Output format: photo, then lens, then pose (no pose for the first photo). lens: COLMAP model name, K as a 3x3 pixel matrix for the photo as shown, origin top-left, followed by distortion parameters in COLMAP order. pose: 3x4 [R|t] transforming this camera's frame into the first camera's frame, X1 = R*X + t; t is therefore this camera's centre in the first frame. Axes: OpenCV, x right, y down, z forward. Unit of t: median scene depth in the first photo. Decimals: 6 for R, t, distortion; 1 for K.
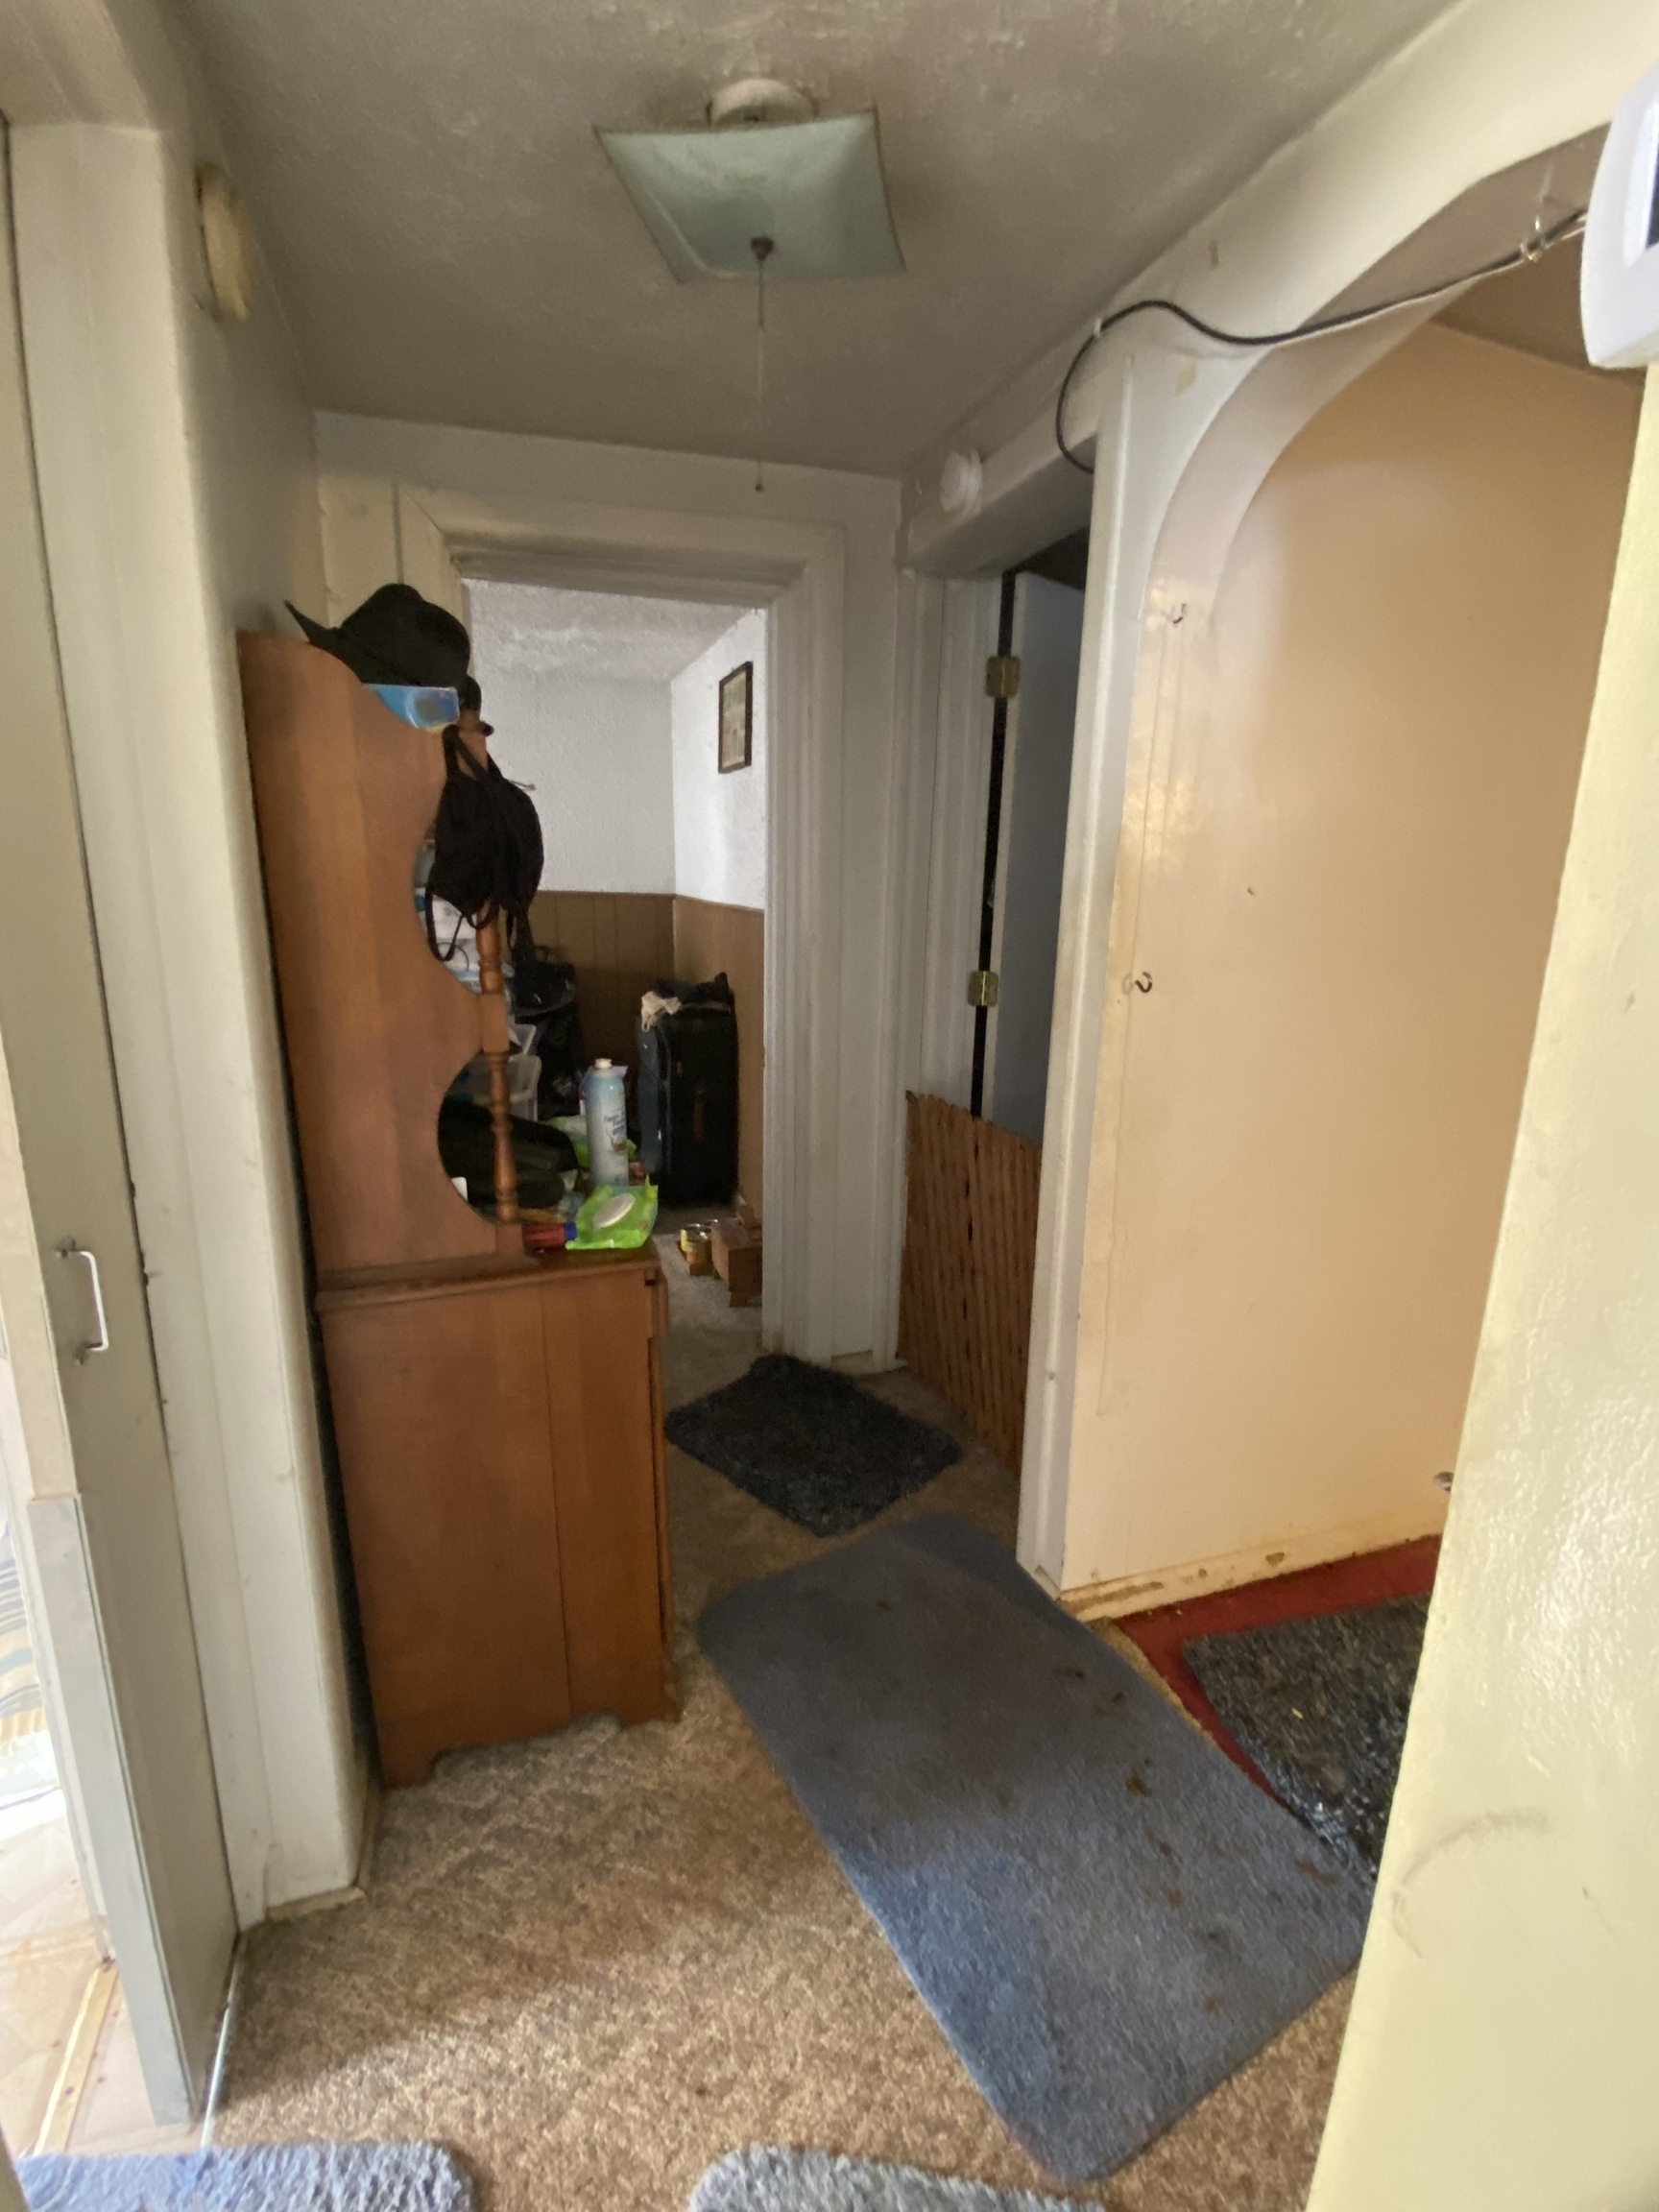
lens RADIAL K [[1021.5, 0, 830.1], [0, 1021.5, 1109.1], [0, 0, 1]] dist [0.017450, -0.009401]
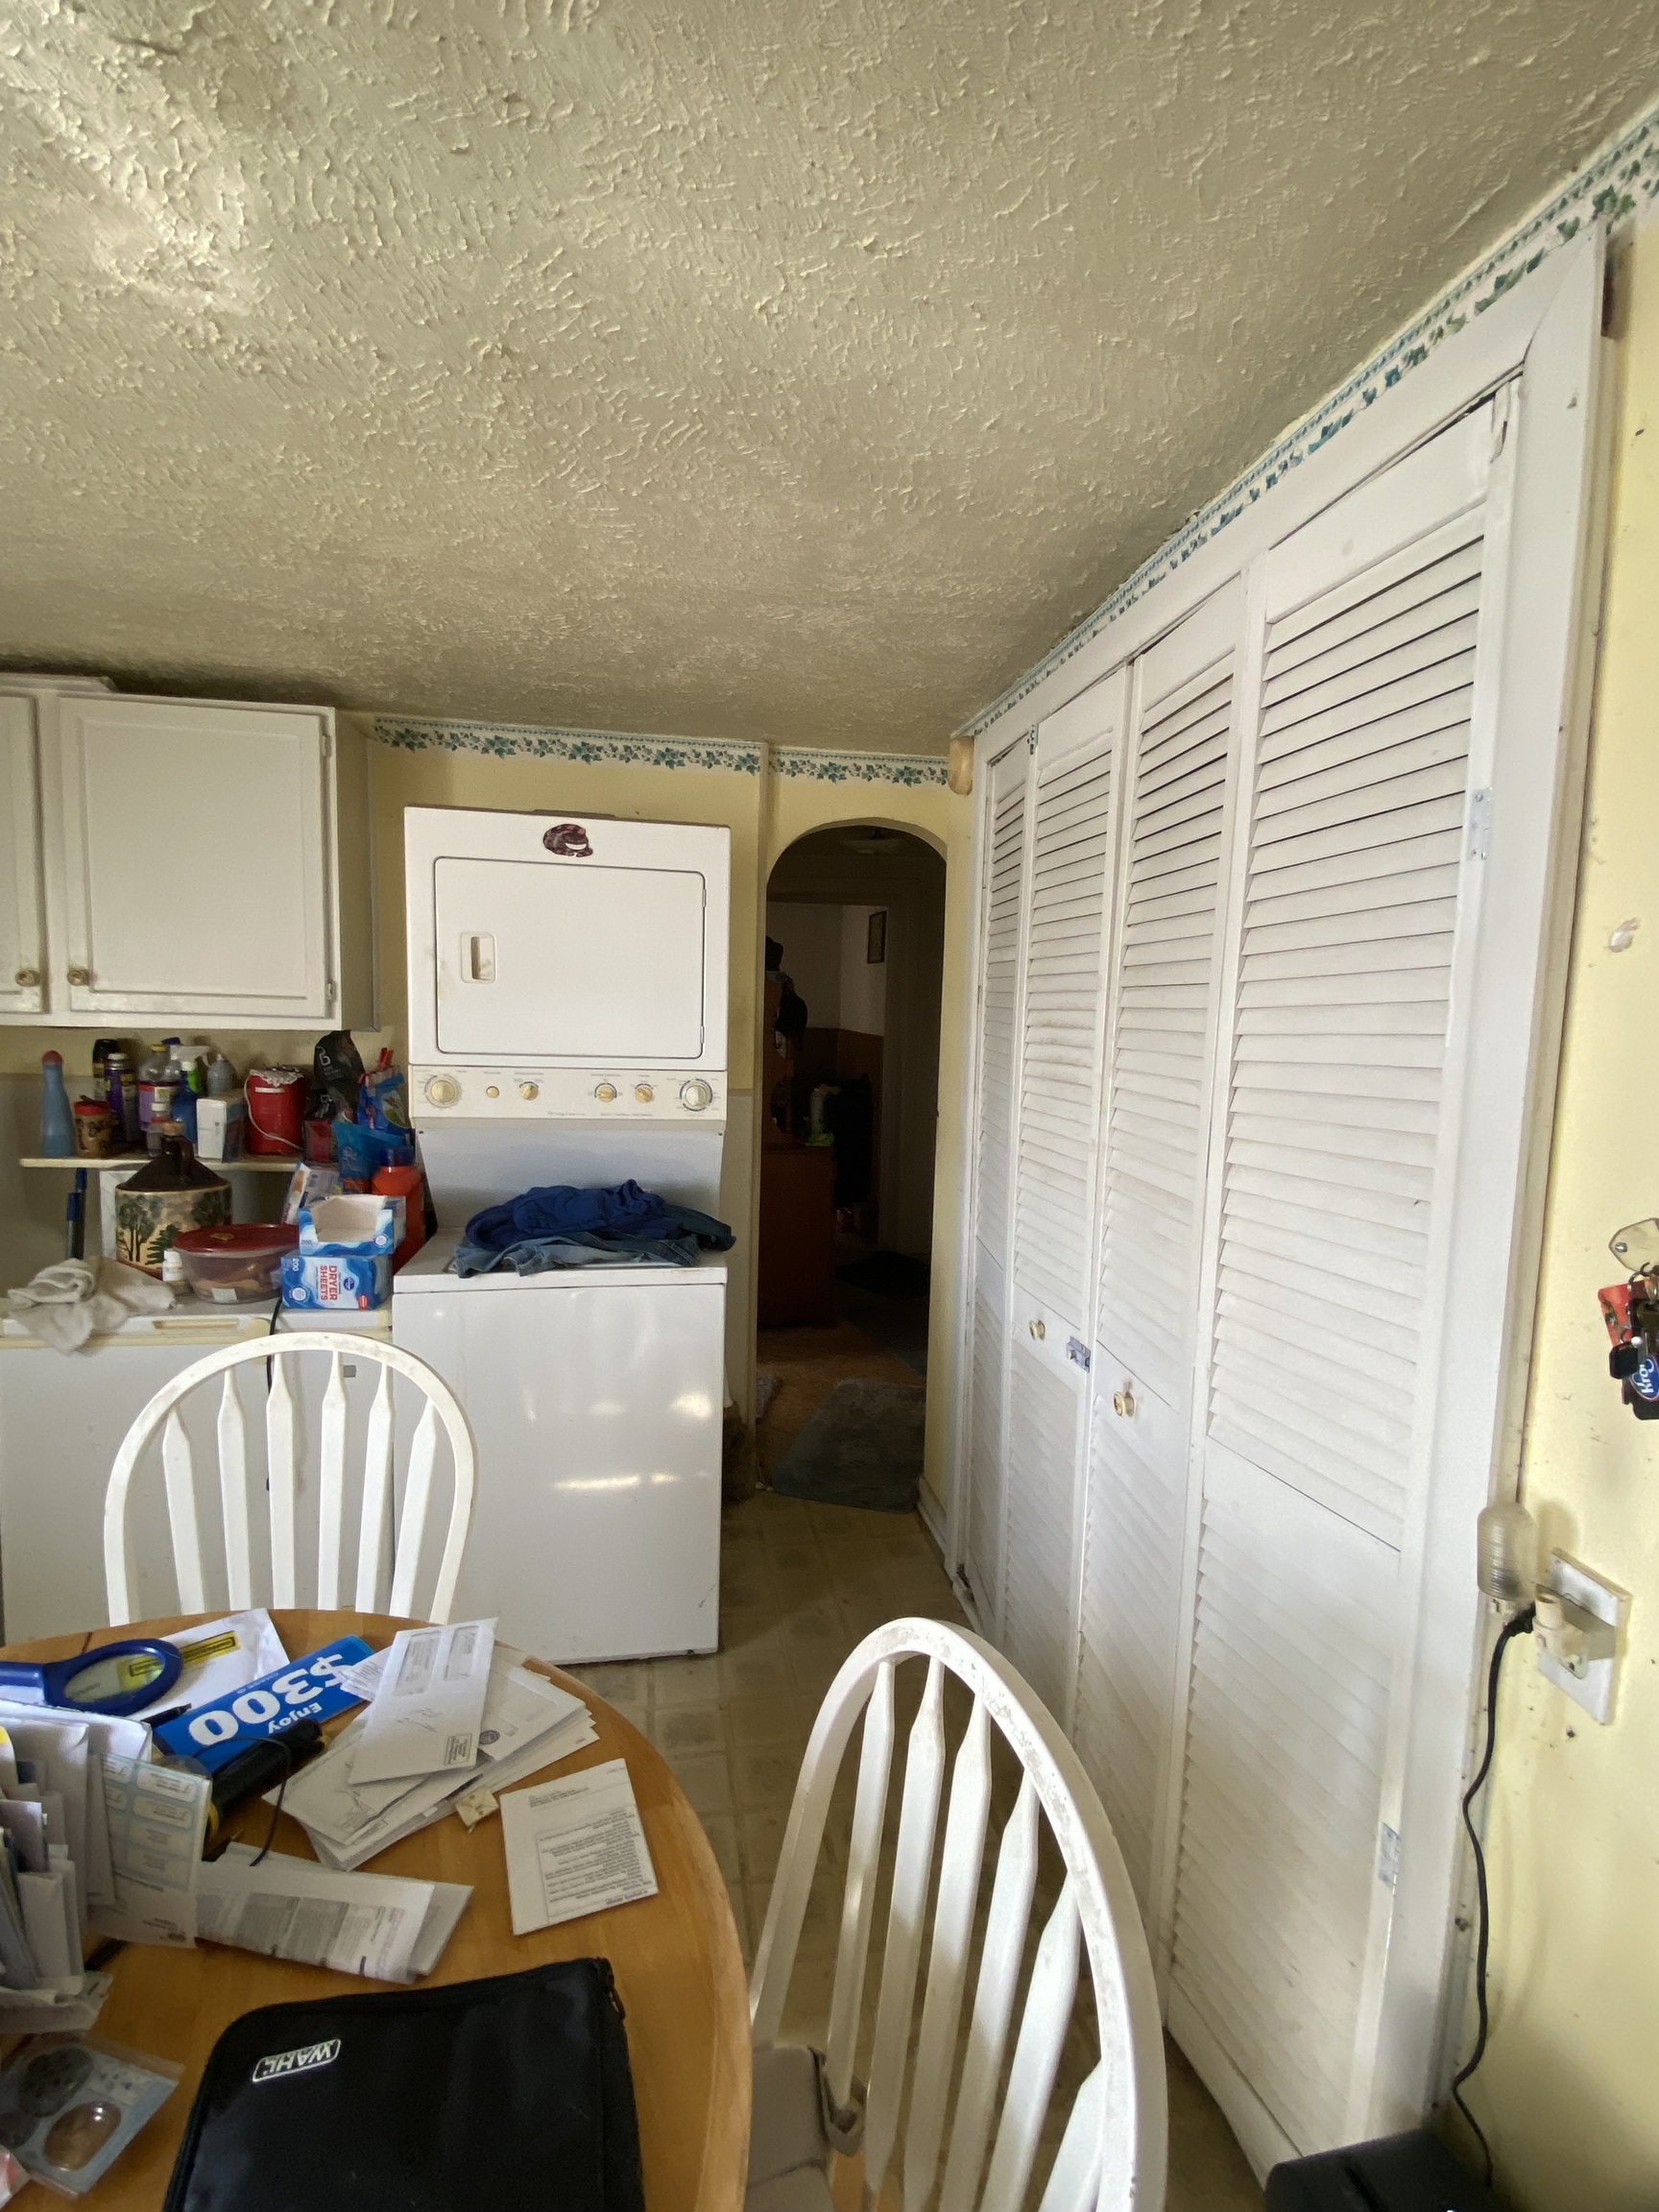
lens RADIAL K [[1021.5, 0, 836.3], [0, 1021.5, 1103.9], [0, 0, 1]] dist [0.017450, -0.009401]
pose [[0.989767, 0.028035, -0.139912, 0.172009], [-0.045757, 0.991087, -0.125108, 0.264890], [0.135157, 0.130230, 0.982228, -1.337216]]
